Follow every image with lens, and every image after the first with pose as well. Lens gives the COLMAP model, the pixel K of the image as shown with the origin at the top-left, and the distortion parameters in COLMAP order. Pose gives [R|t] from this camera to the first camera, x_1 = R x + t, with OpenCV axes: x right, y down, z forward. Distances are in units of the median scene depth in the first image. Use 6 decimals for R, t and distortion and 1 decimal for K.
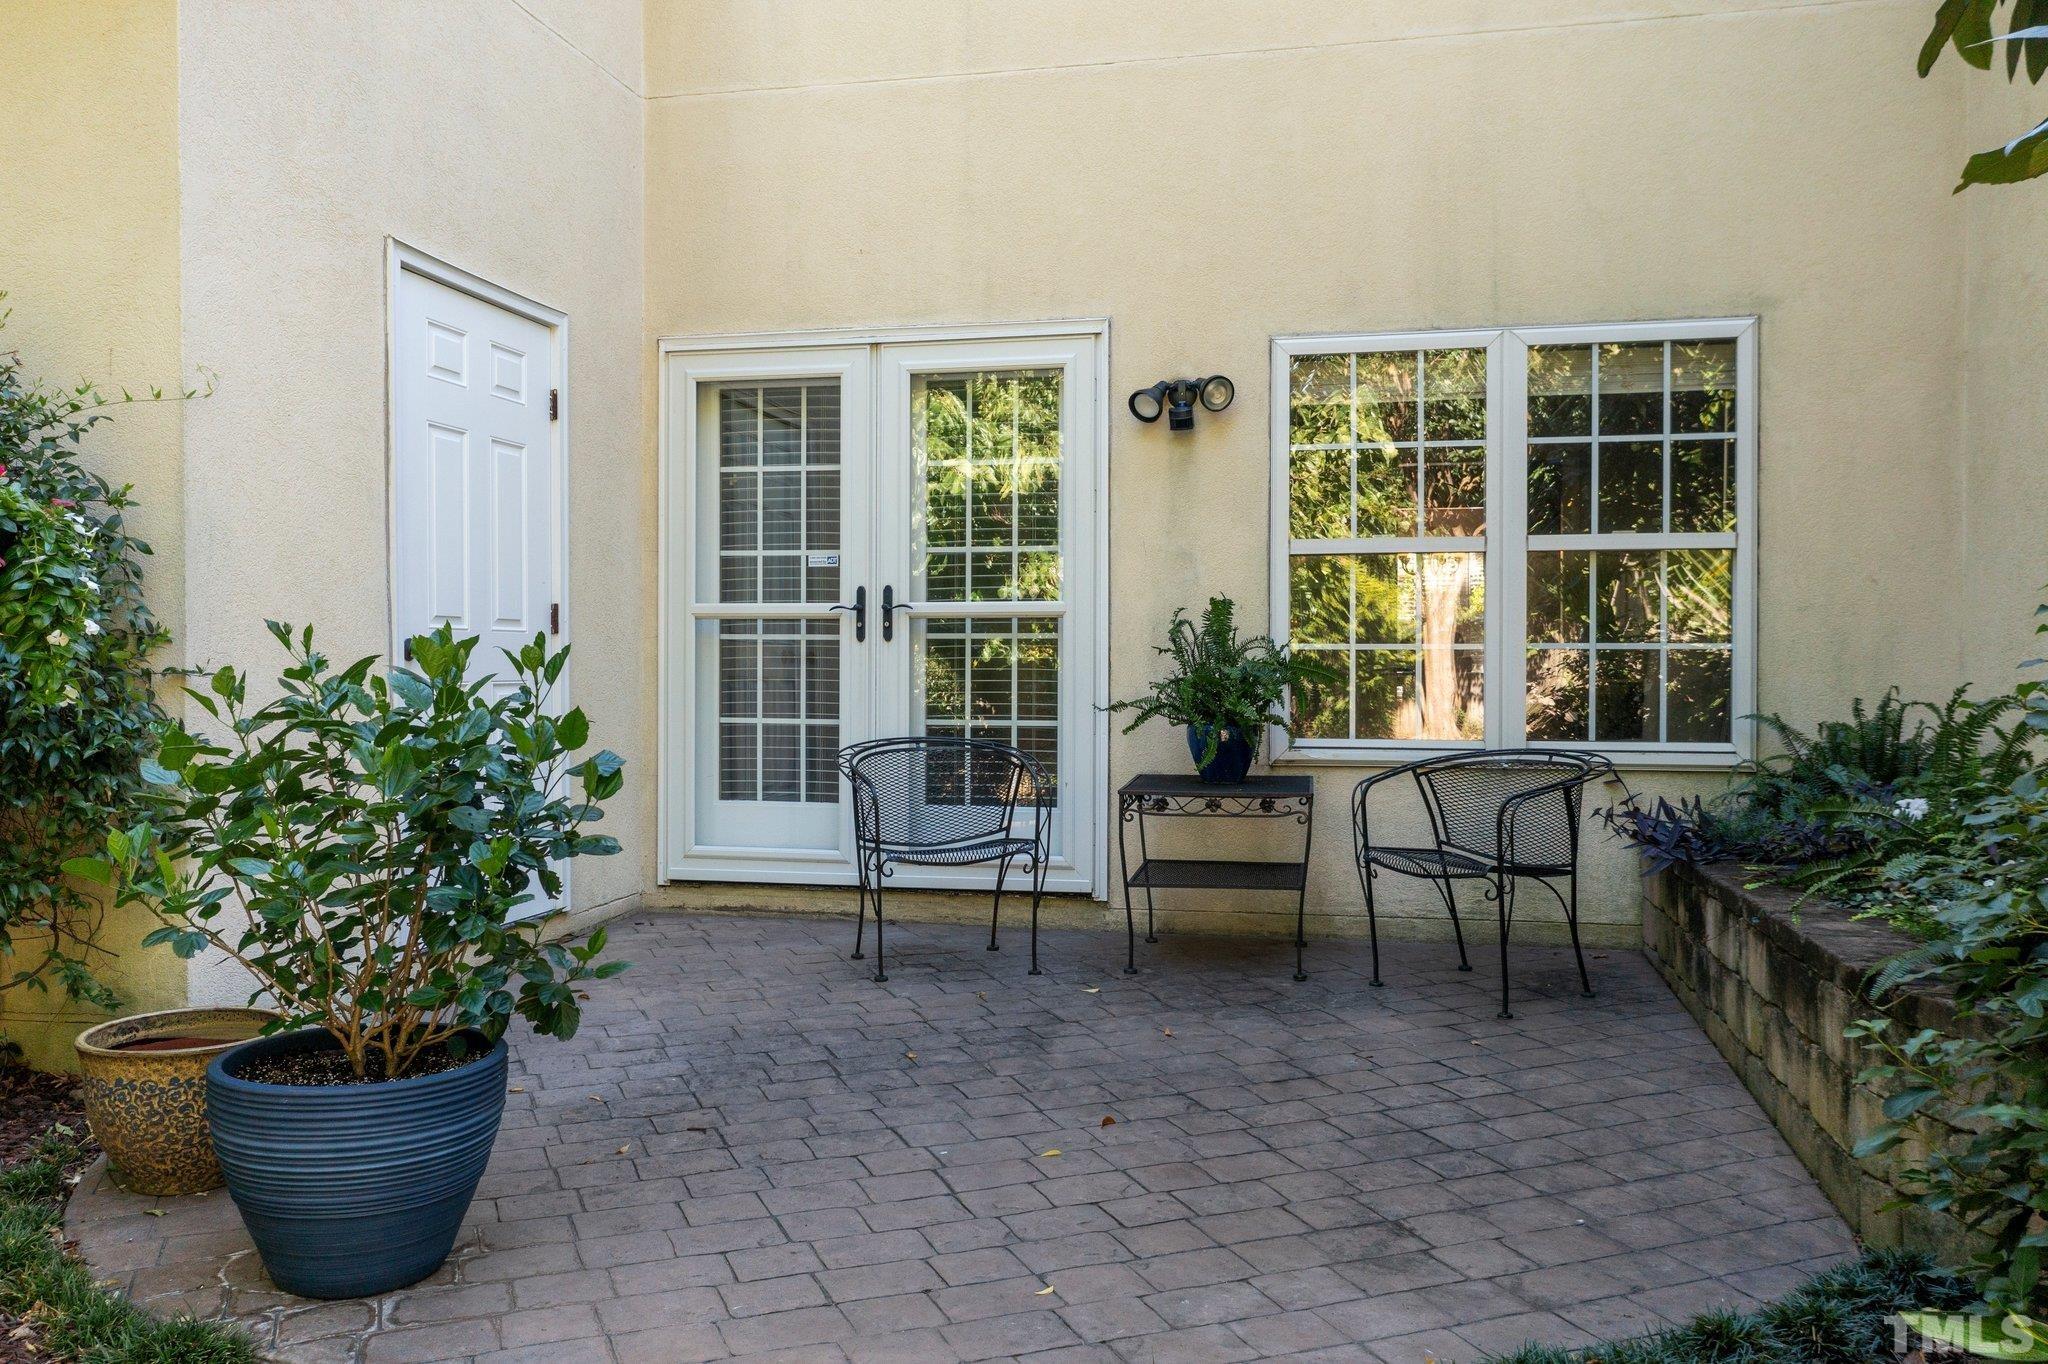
lens RADIAL K [[1631.3, 0, 1025.2], [0, 1631.3, 666.8], [0, 0, 1]] dist [0.008014, 0.005595]
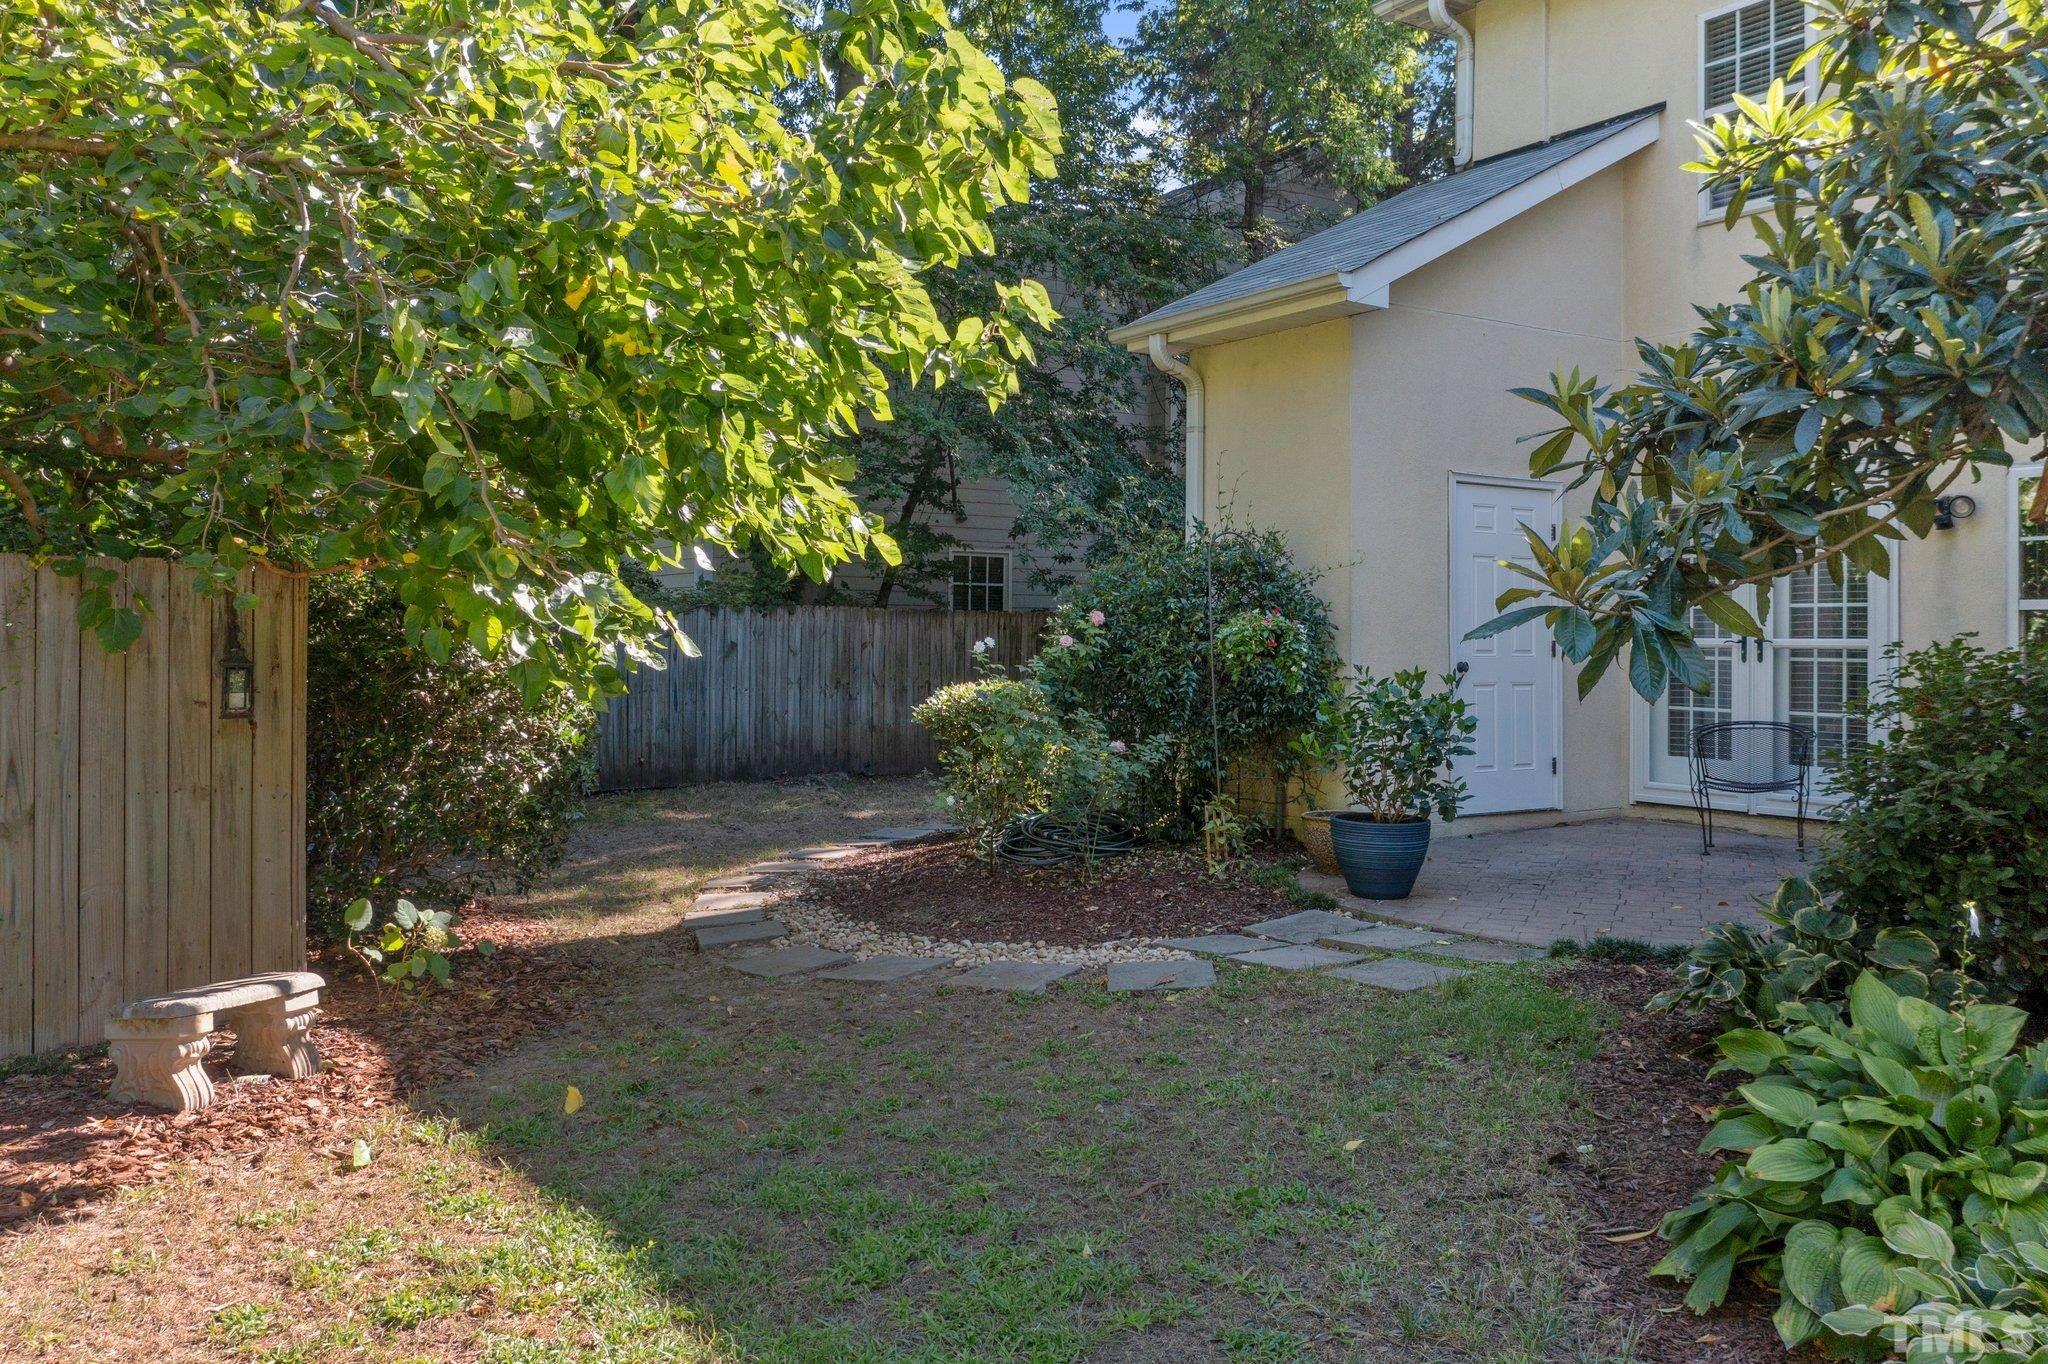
lens RADIAL K [[1631.3, 0, 1025.2], [0, 1631.3, 666.8], [0, 0, 1]] dist [0.008014, 0.005595]
pose [[0.723226, 0.016666, -0.690411, 0.850585], [-0.008698, 0.999849, 0.015023, -0.048684], [0.690557, -0.004860, 0.723262, -1.138590]]
